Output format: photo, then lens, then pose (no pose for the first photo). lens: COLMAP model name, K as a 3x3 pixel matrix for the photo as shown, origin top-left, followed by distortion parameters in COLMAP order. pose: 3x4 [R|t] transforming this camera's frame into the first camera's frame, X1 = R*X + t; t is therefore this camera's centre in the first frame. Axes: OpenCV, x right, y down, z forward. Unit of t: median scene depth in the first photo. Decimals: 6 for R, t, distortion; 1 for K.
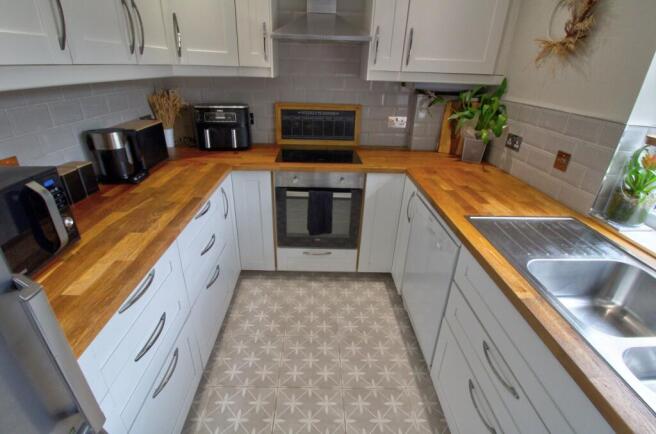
lens RADIAL K [[308.1, 0, 321.9], [0, 308.1, 212.5], [0, 0, 1]] dist [0.000863, -0.014247]
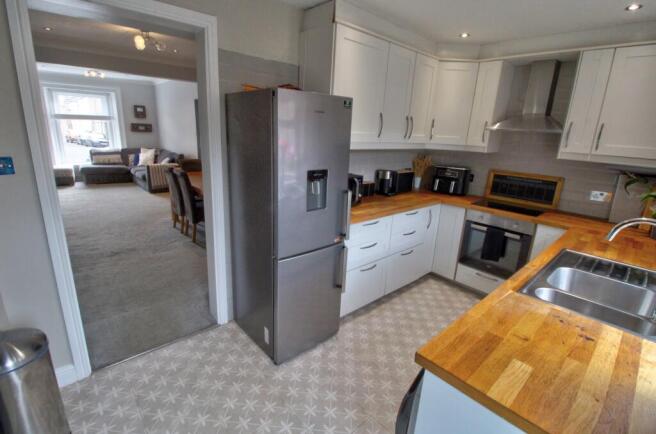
lens RADIAL K [[308.1, 0, 321.9], [0, 308.1, 212.5], [0, 0, 1]] dist [0.000863, -0.014247]
pose [[0.652300, 0.197465, -0.731787, 0.488998], [-0.349915, 0.934881, -0.059639, 0.223358], [0.672358, 0.294966, 0.678919, -0.515864]]
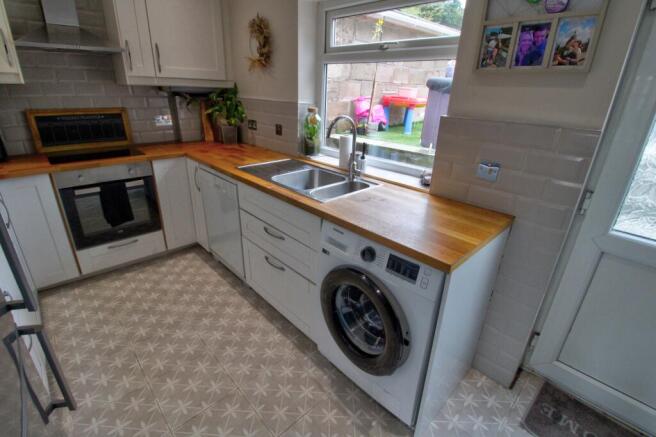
lens RADIAL K [[308.7, 0, 325.2], [0, 308.7, 214.1], [0, 0, 1]] dist [0.001369, -0.014115]
pose [[0.738730, -0.257554, 0.622852, -0.153200], [0.277994, 0.958275, 0.066541, 0.173748], [-0.614001, 0.123993, 0.779505, -0.314476]]
